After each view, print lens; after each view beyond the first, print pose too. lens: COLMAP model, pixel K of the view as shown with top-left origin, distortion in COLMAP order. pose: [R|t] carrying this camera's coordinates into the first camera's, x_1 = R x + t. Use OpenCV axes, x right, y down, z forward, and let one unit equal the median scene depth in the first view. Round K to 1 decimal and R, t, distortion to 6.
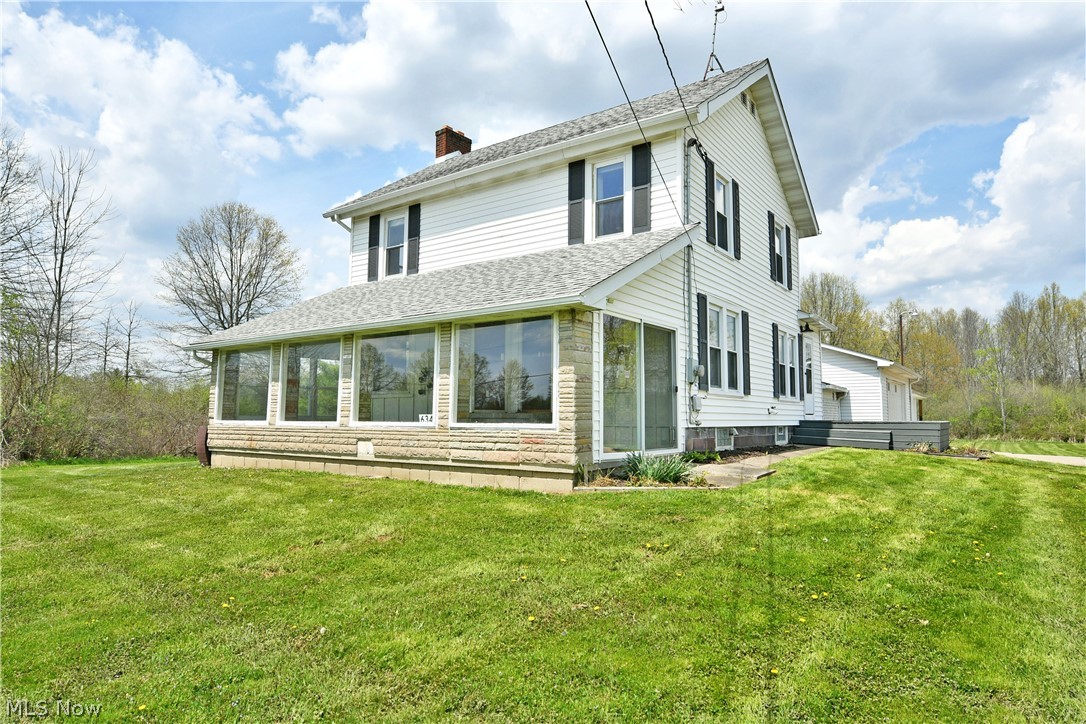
lens RADIAL K [[661.4, 0, 567.1], [0, 661.4, 392.5], [0, 0, 1]] dist [-0.013196, 0.000145]
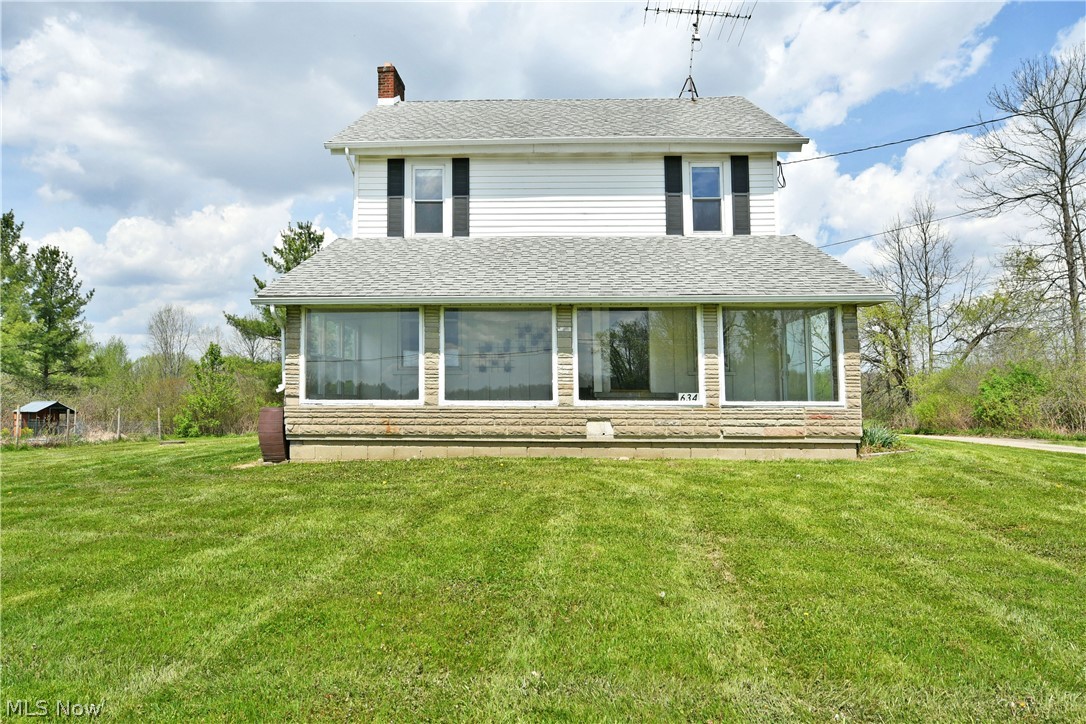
lens RADIAL K [[661.4, 0, 556.1], [0, 661.4, 392.1], [0, 0, 1]] dist [-0.013196, 0.000145]
pose [[0.829239, 0.007672, 0.558841, -0.729830], [-0.022136, 0.999572, 0.019124, 0.012984], [-0.558456, -0.028229, 0.829054, 0.213234]]
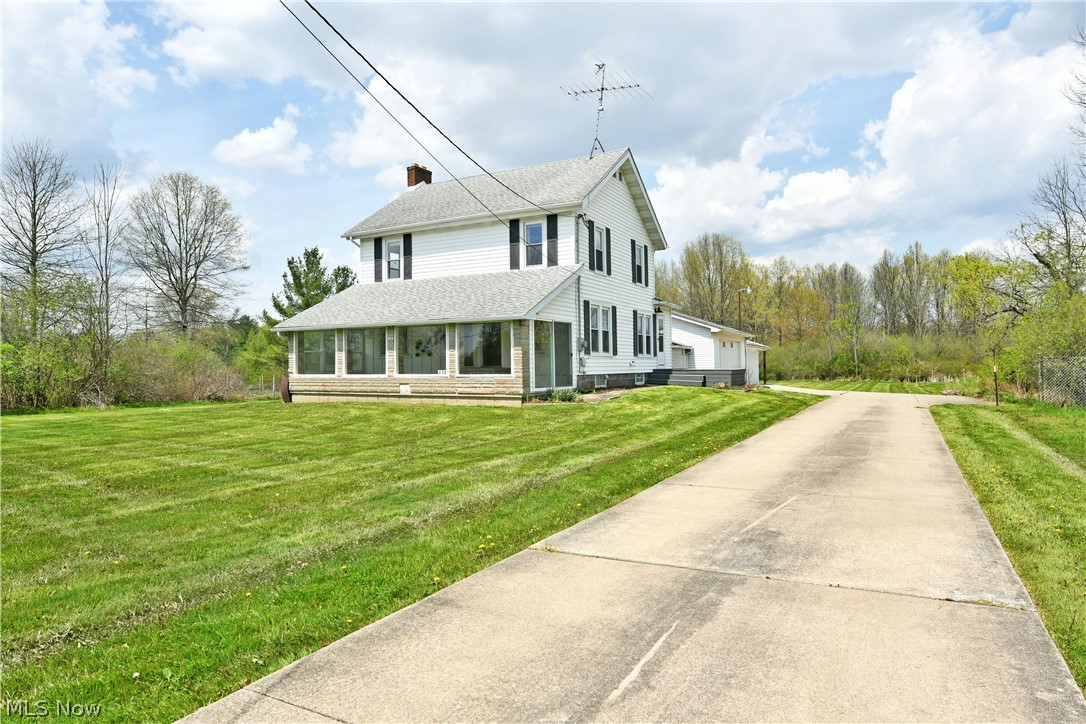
lens RADIAL K [[661.4, 0, 580.4], [0, 661.4, 397.7], [0, 0, 1]] dist [-0.013196, 0.000145]
pose [[0.988083, -0.017456, 0.152929, -0.085774], [0.003744, 0.995980, 0.089501, -0.044566], [-0.153877, -0.087861, 0.984176, -0.743039]]
